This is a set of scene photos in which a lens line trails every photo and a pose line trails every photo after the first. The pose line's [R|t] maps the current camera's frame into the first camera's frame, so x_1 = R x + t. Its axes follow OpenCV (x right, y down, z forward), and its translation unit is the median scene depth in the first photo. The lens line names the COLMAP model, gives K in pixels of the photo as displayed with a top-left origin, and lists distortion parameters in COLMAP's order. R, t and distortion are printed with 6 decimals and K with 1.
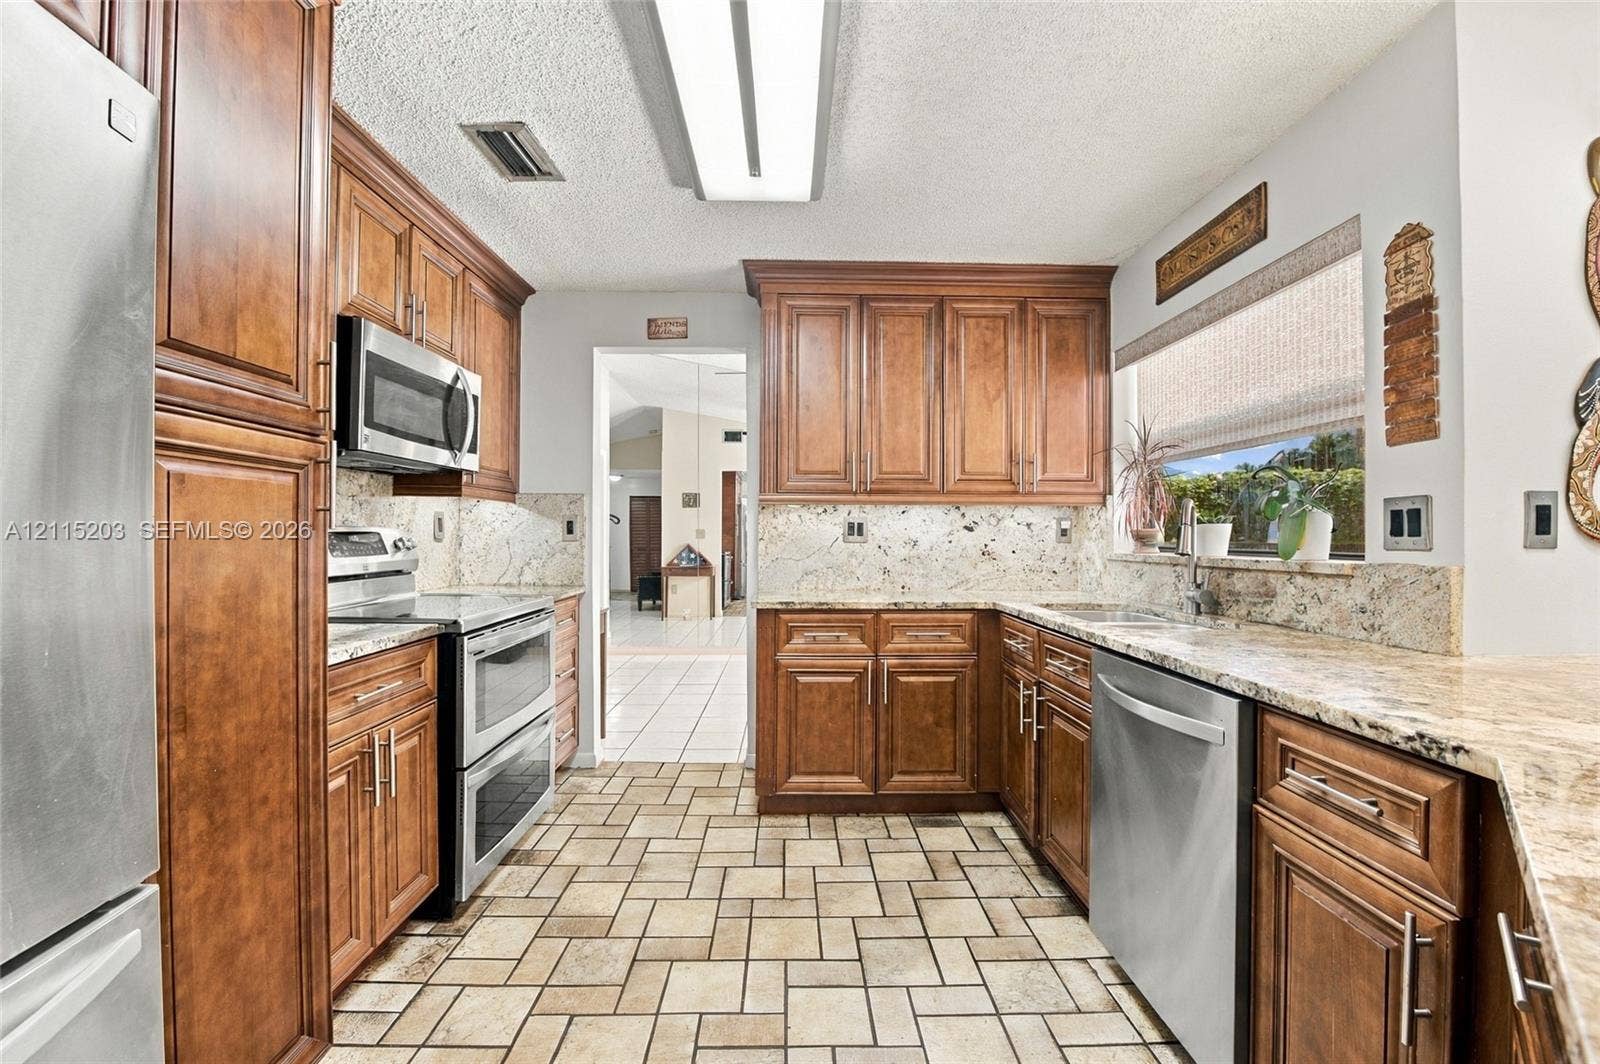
lens RADIAL K [[660.4, 0, 800.0], [0, 660.4, 532.0], [0, 0, 1]] dist [-0.015359, -0.000190]
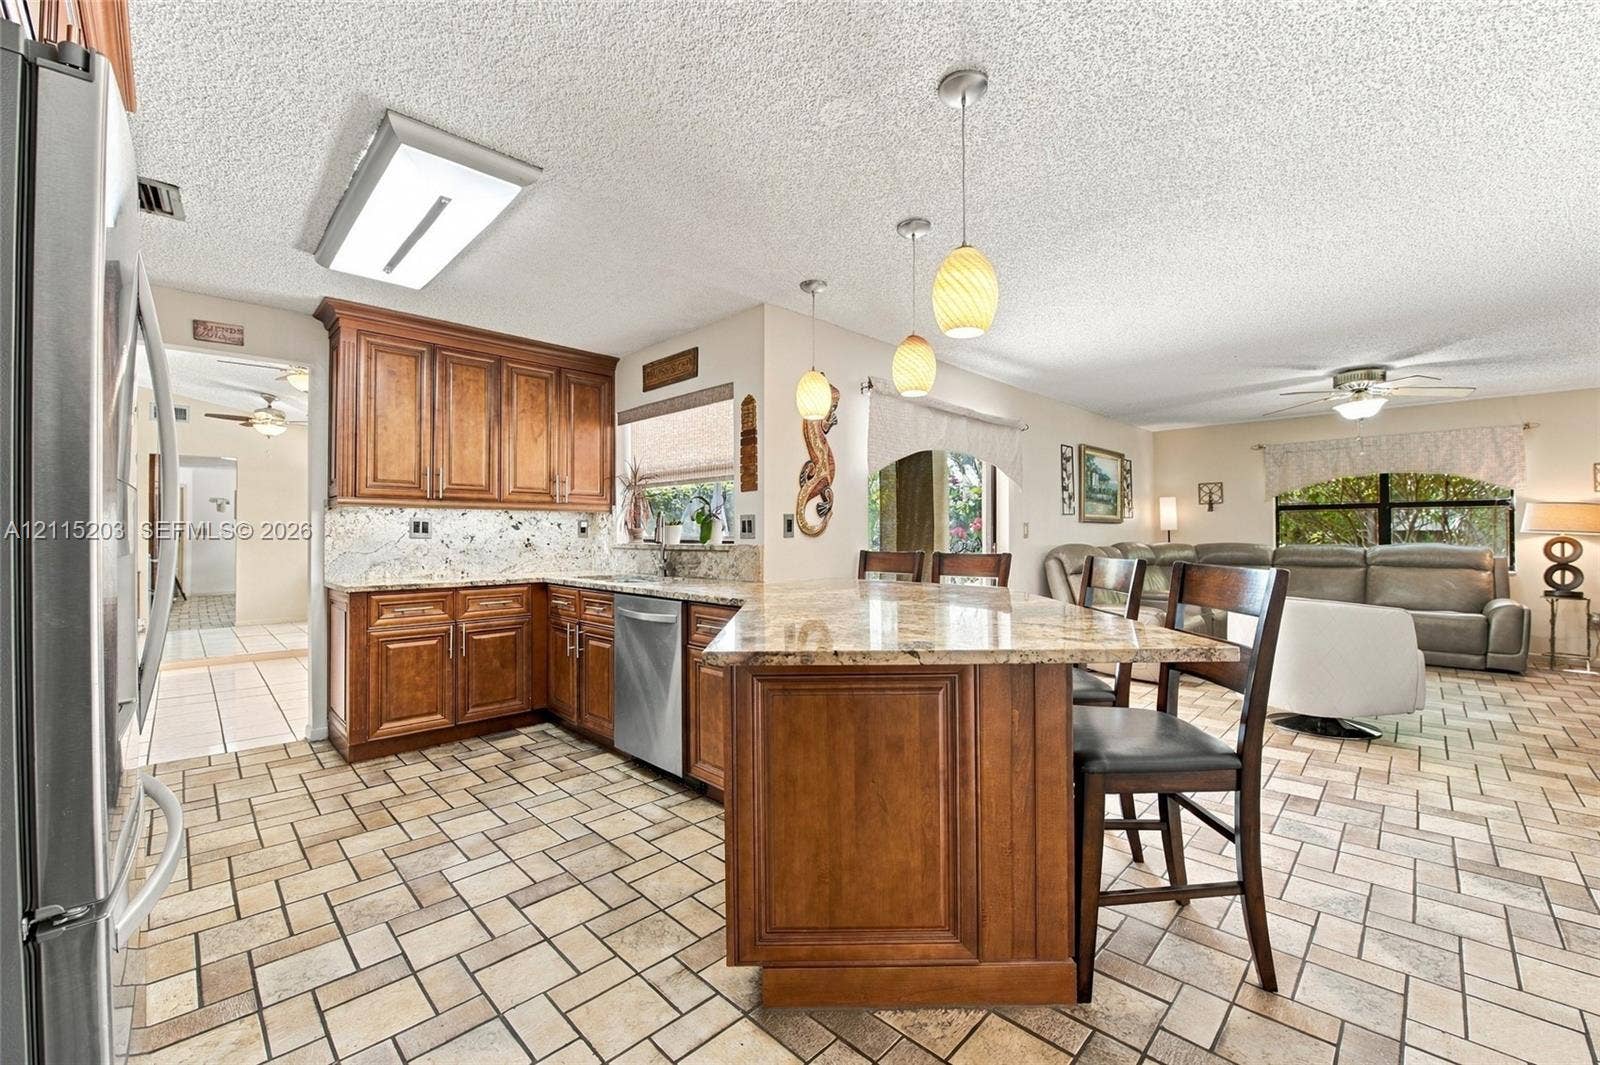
lens RADIAL K [[644.5, 0, 800.0], [0, 644.5, 532.5], [0, 0, 1]] dist [-0.022671, -0.000392]
pose [[0.727219, -0.001850, 0.686403, -0.266528], [-0.001894, 0.999987, 0.004701, -0.002177], [-0.686403, -0.004719, 0.727206, -0.425941]]
